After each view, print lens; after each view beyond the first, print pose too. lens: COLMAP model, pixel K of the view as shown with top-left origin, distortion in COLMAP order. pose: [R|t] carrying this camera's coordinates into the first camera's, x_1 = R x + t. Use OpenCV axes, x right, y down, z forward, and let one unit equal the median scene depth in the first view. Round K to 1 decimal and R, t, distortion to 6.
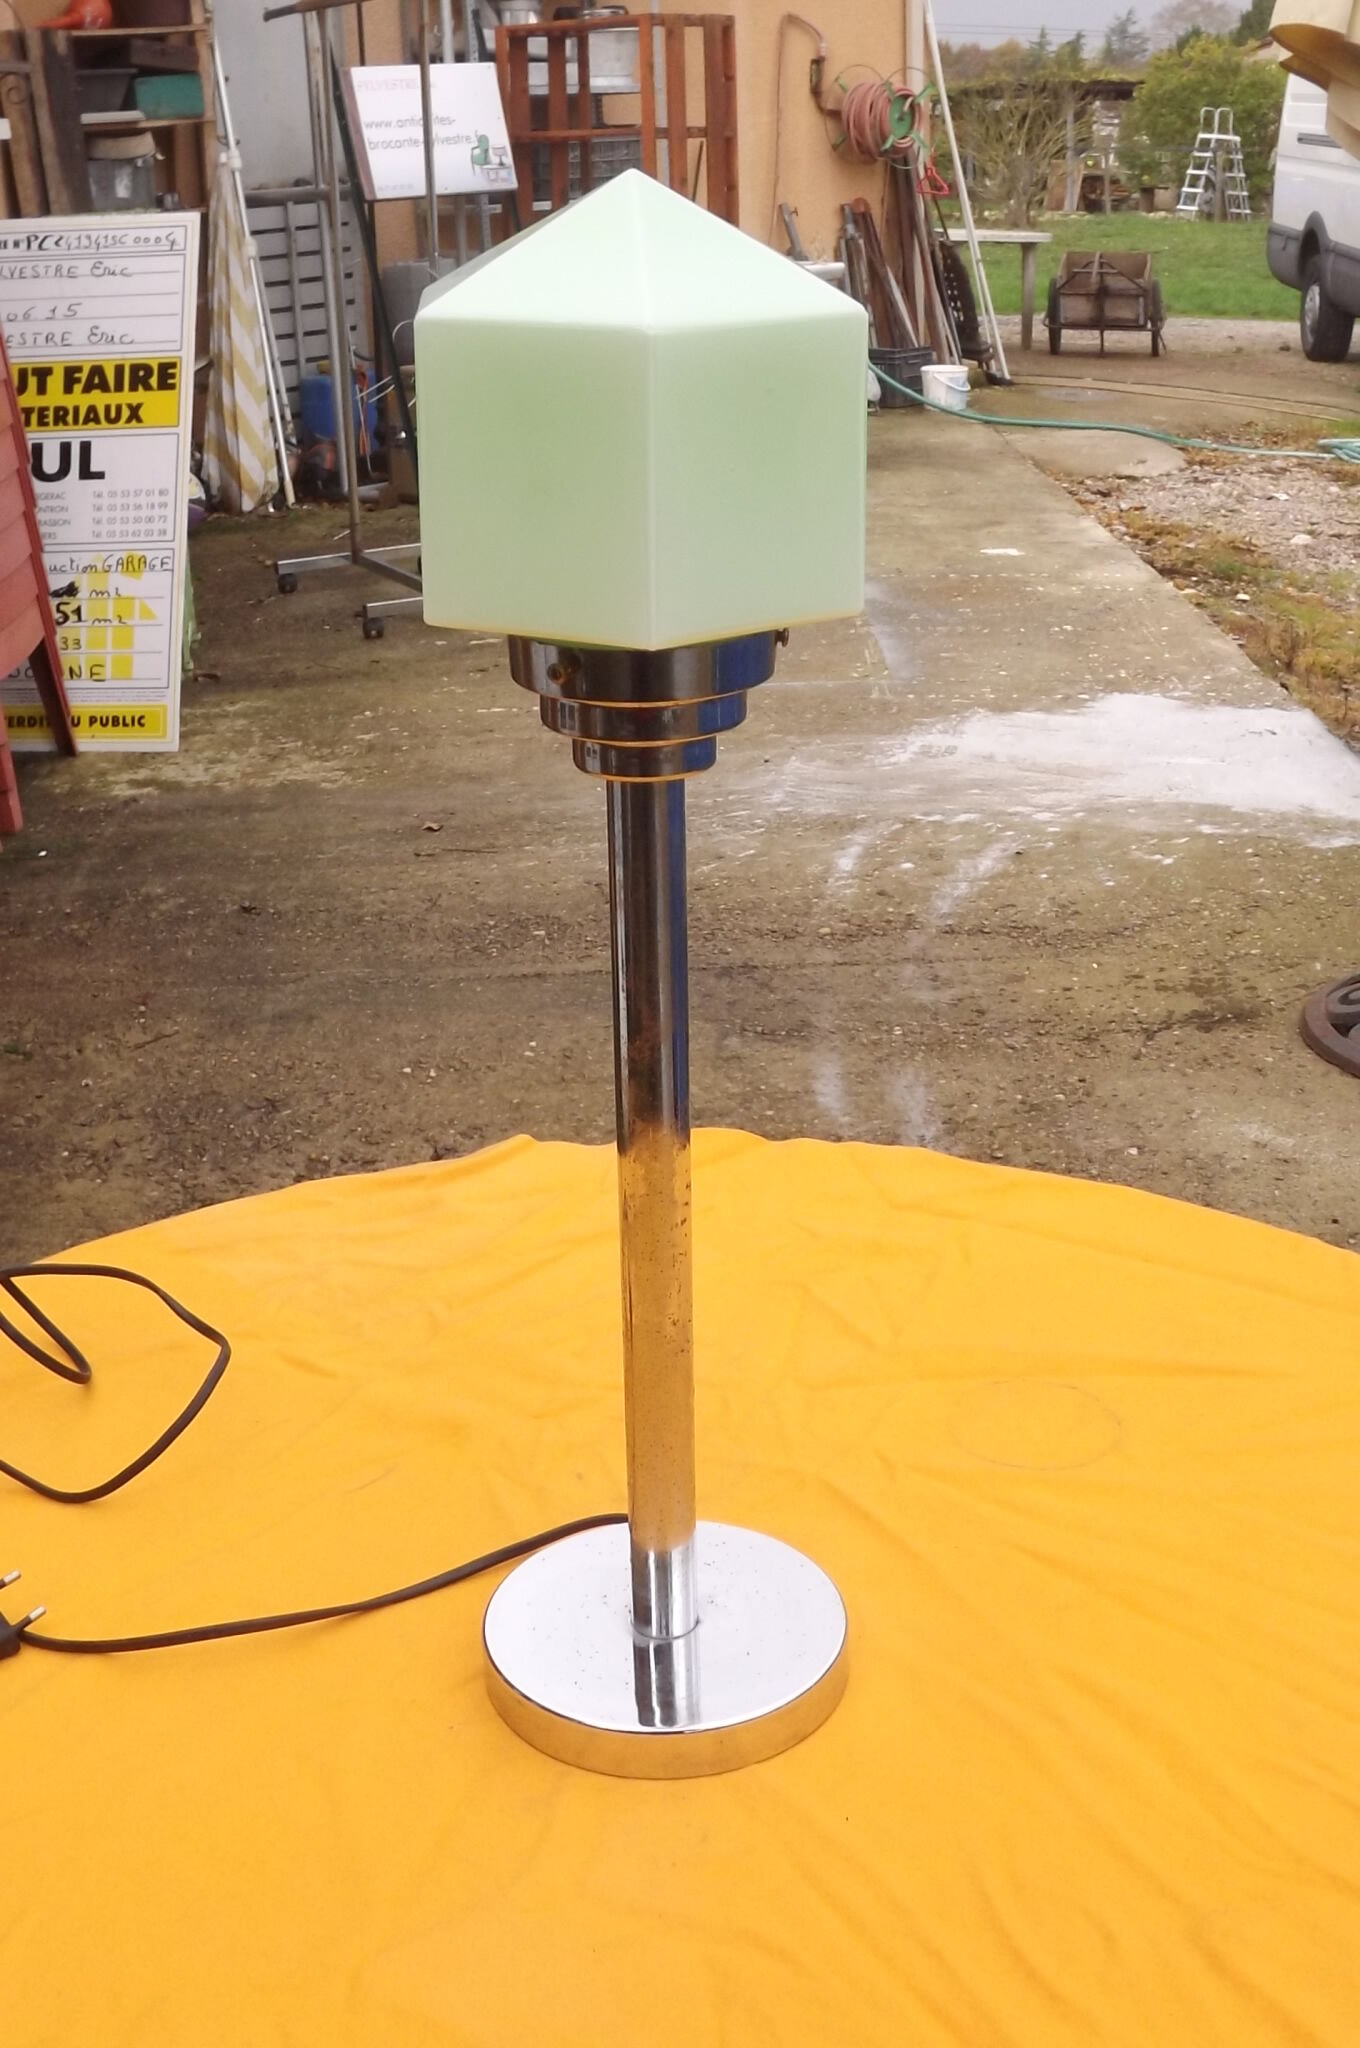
lens RADIAL K [[1447.8, 0, 680.0], [0, 1447.8, 1024.0], [0, 0, 1]] dist [-0.065892, -0.002956]
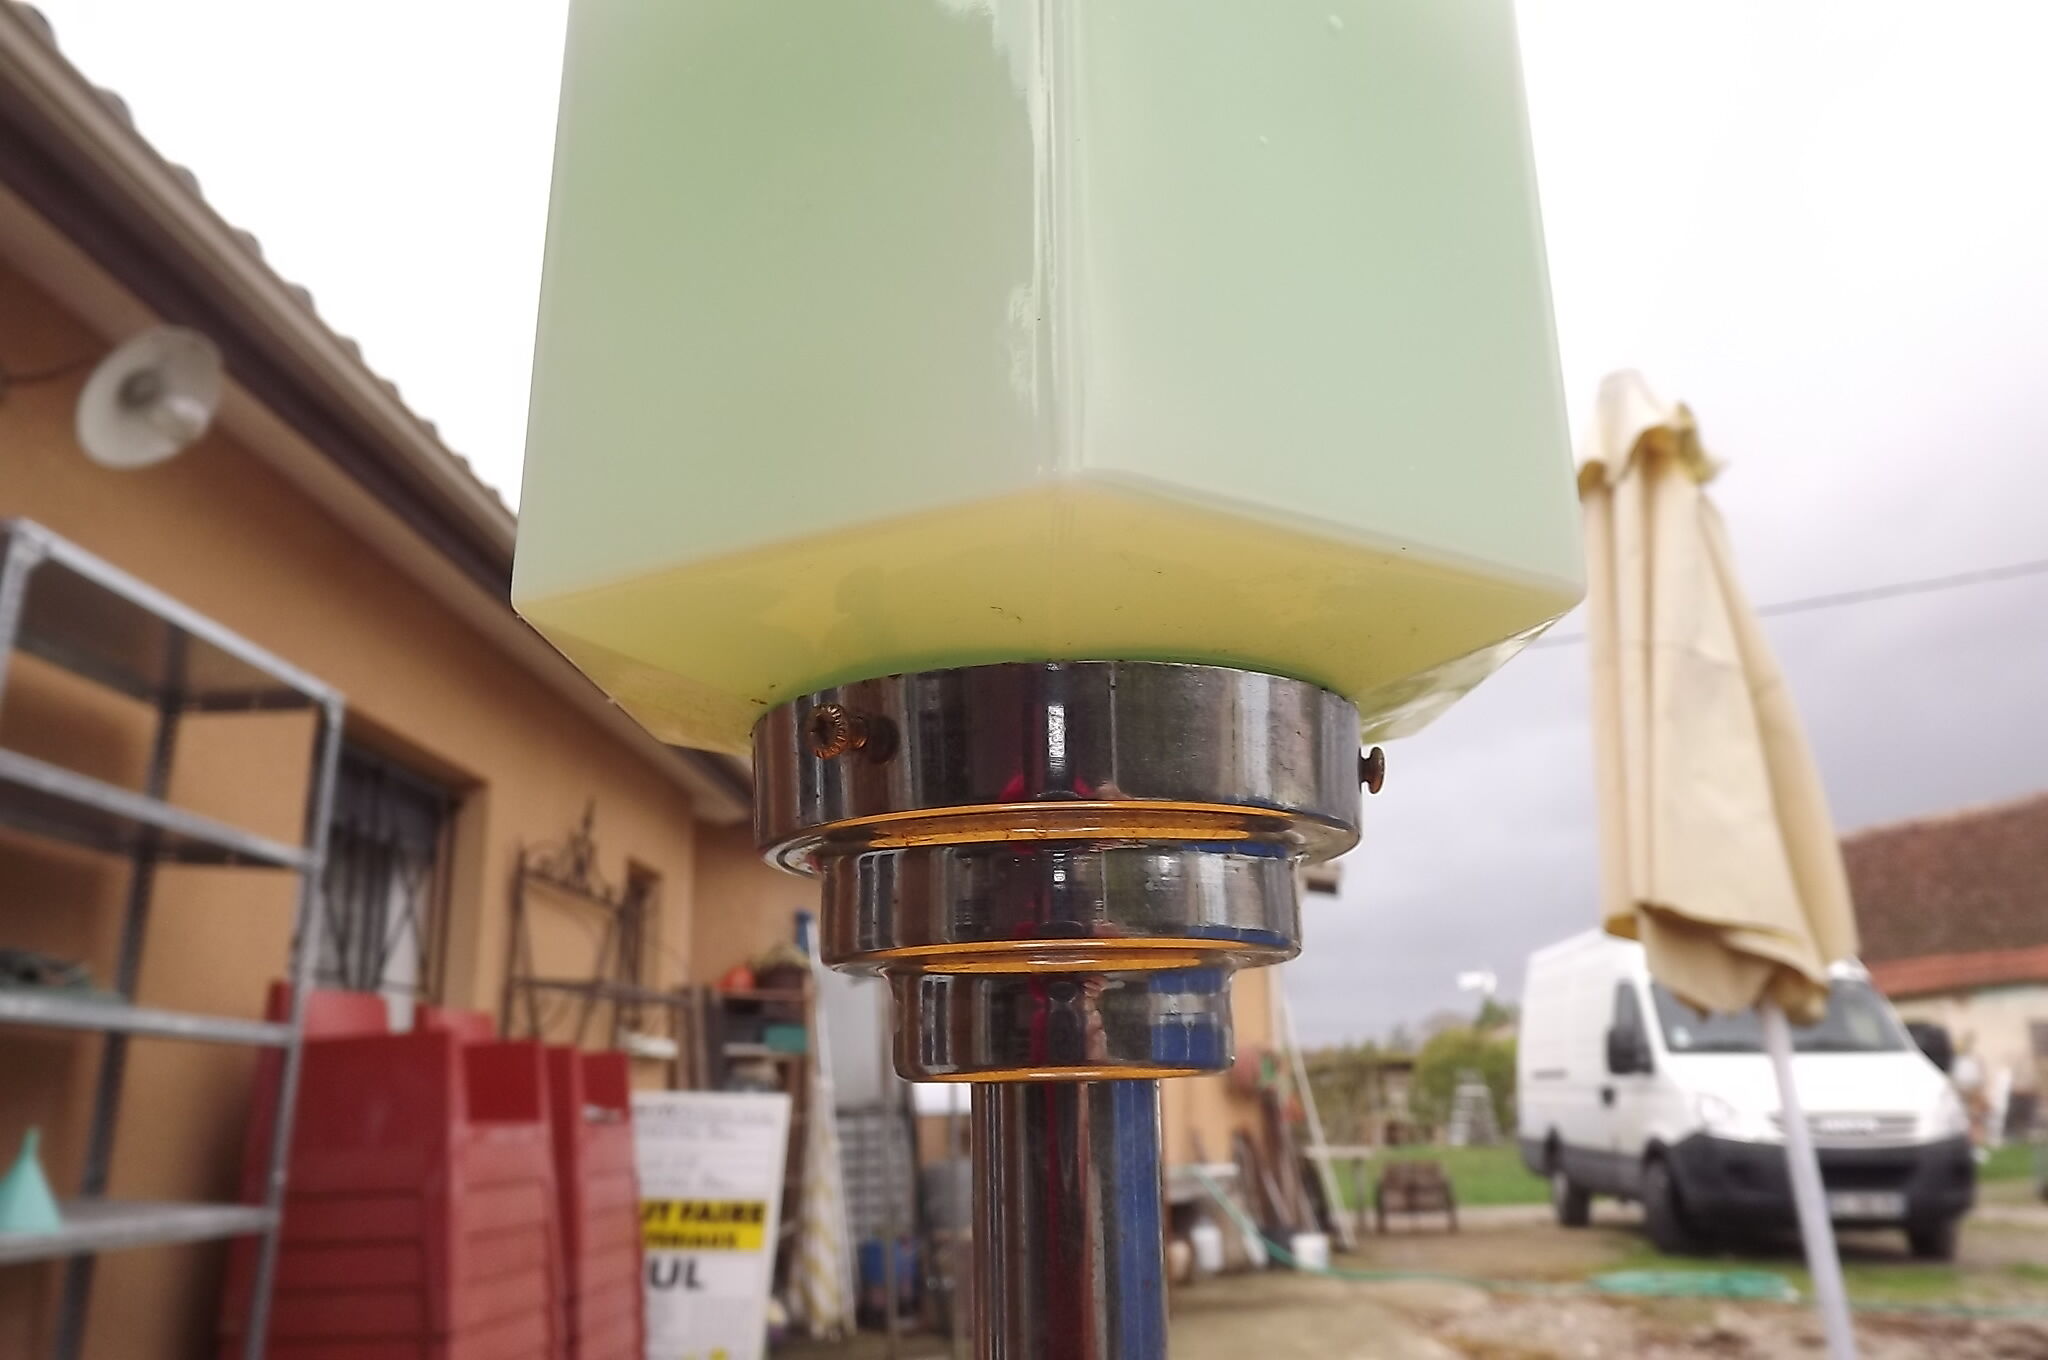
lens RADIAL K [[1447.8, 0, 1024.0], [0, 1447.8, 680.0], [0, 0, 1]] dist [-0.065892, -0.002956]
pose [[0.998473, -0.015498, -0.053026, -0.017112], [-0.020689, 0.785094, -0.619031, -0.002119], [0.051224, 0.619183, 0.783574, -0.491832]]
